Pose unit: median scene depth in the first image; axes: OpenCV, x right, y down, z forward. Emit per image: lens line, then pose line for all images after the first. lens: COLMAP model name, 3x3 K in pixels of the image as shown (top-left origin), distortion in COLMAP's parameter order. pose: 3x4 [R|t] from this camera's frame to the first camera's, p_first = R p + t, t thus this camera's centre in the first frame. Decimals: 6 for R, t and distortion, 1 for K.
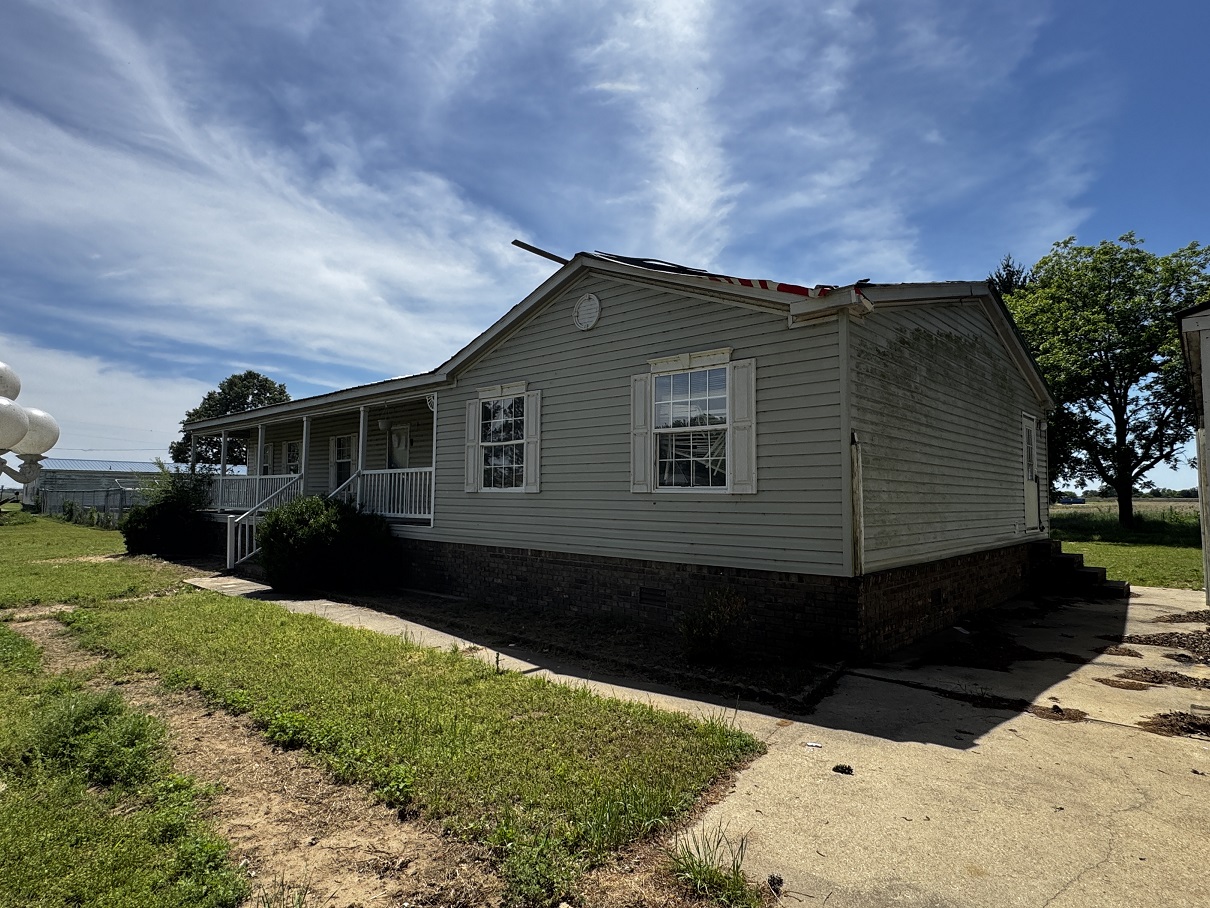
lens RADIAL K [[672.9, 0, 597.0], [0, 672.9, 448.8], [0, 0, 1]] dist [-0.002691, -0.001755]
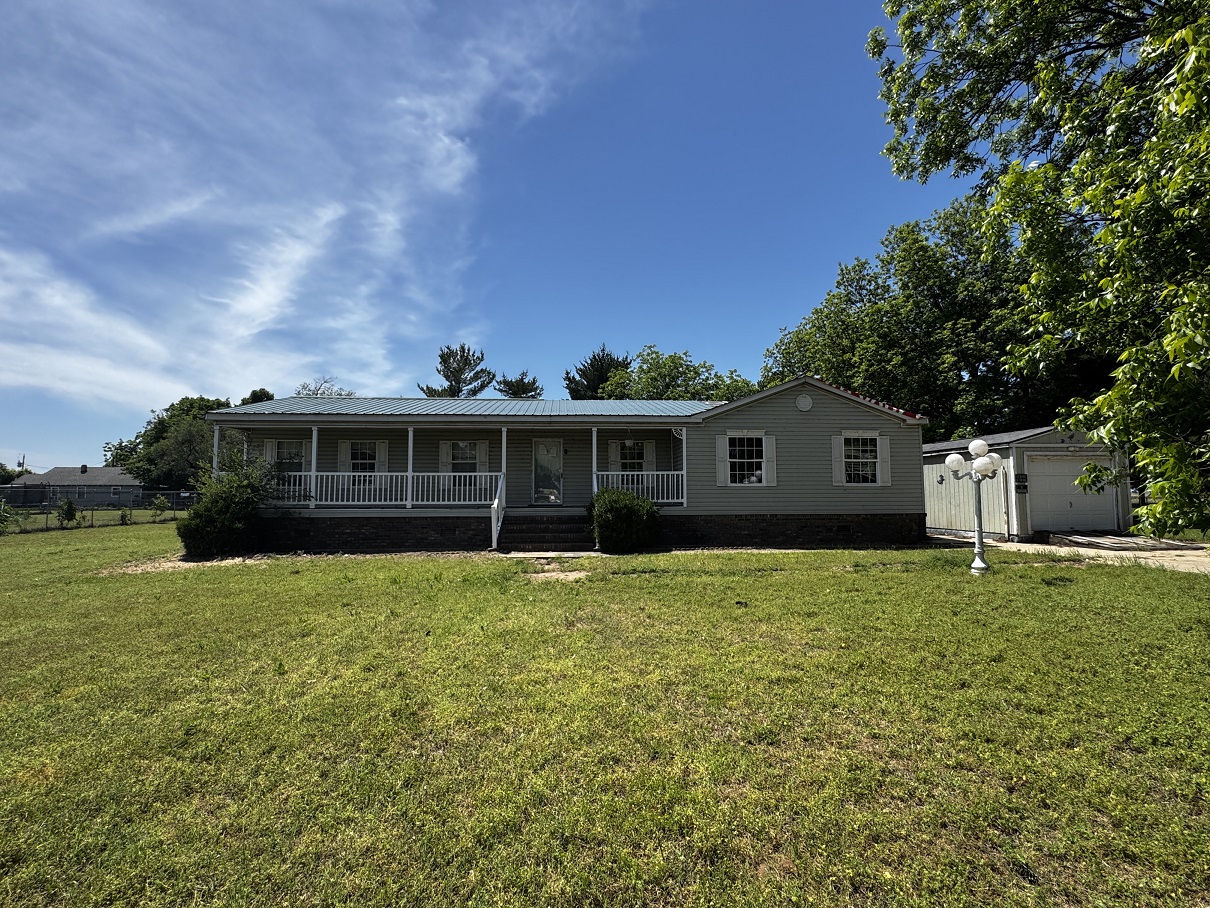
lens RADIAL K [[588.5, 0, 605.0], [0, 588.5, 454.0], [0, 0, 1]] dist [-0.016565, 0.000335]
pose [[0.692898, 0.039489, 0.719954, -2.028061], [-0.041161, 0.999037, -0.015182, 0.018553], [-0.719860, -0.019114, 0.693856, 0.162076]]
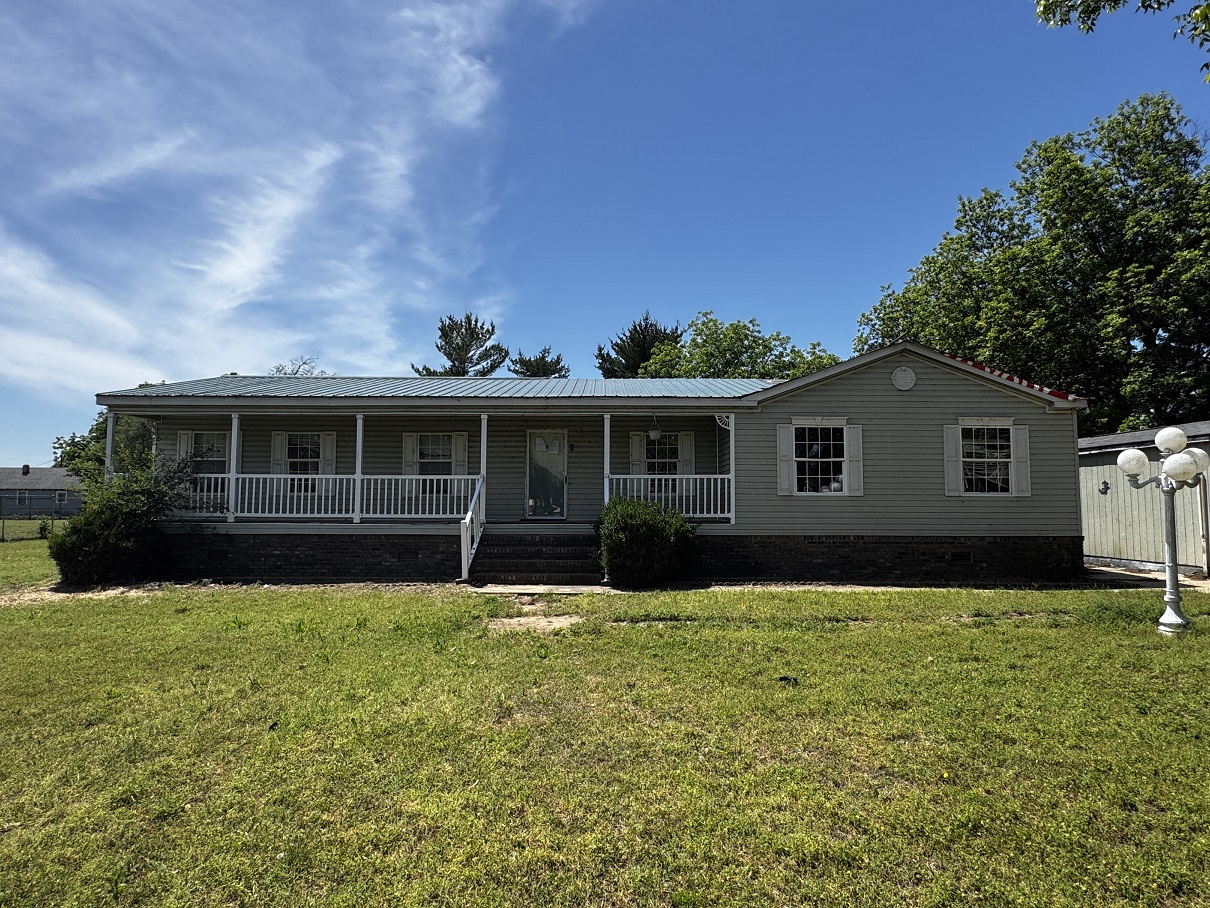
lens RADIAL K [[734.6, 0, 613.0], [0, 734.6, 453.1], [0, 0, 1]] dist [0.001551, -0.002087]
pose [[0.736540, 0.041113, 0.675143, -1.822805], [-0.044374, 0.998938, -0.012422, 0.019194], [-0.674937, -0.020809, 0.737582, 0.229287]]
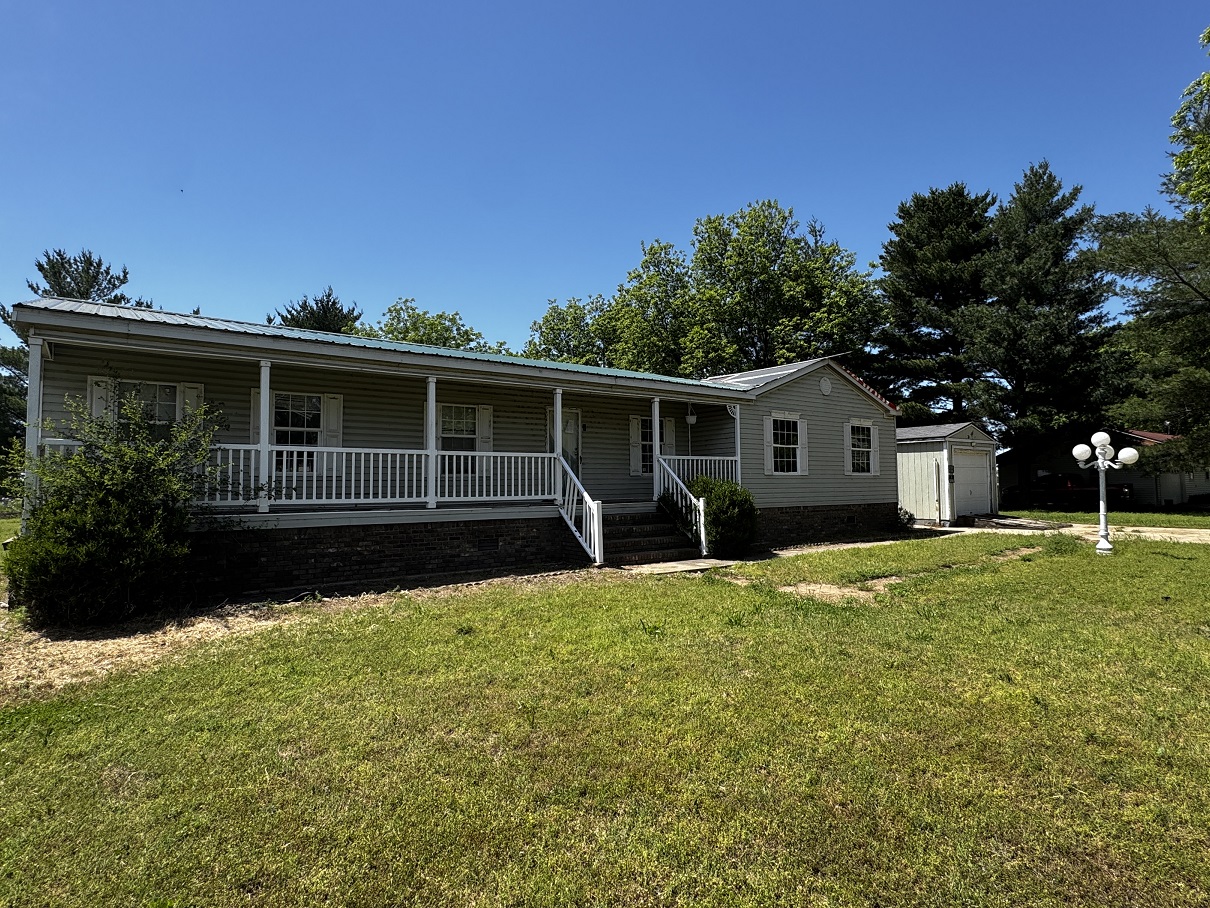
lens RADIAL K [[672.9, 0, 597.0], [0, 672.9, 448.8], [0, 0, 1]] dist [-0.002691, -0.001755]
pose [[0.177732, 0.044926, 0.983053, -2.370251], [-0.057604, 0.997719, -0.035182, 0.107216], [-0.982392, -0.050375, 0.179914, 1.452867]]
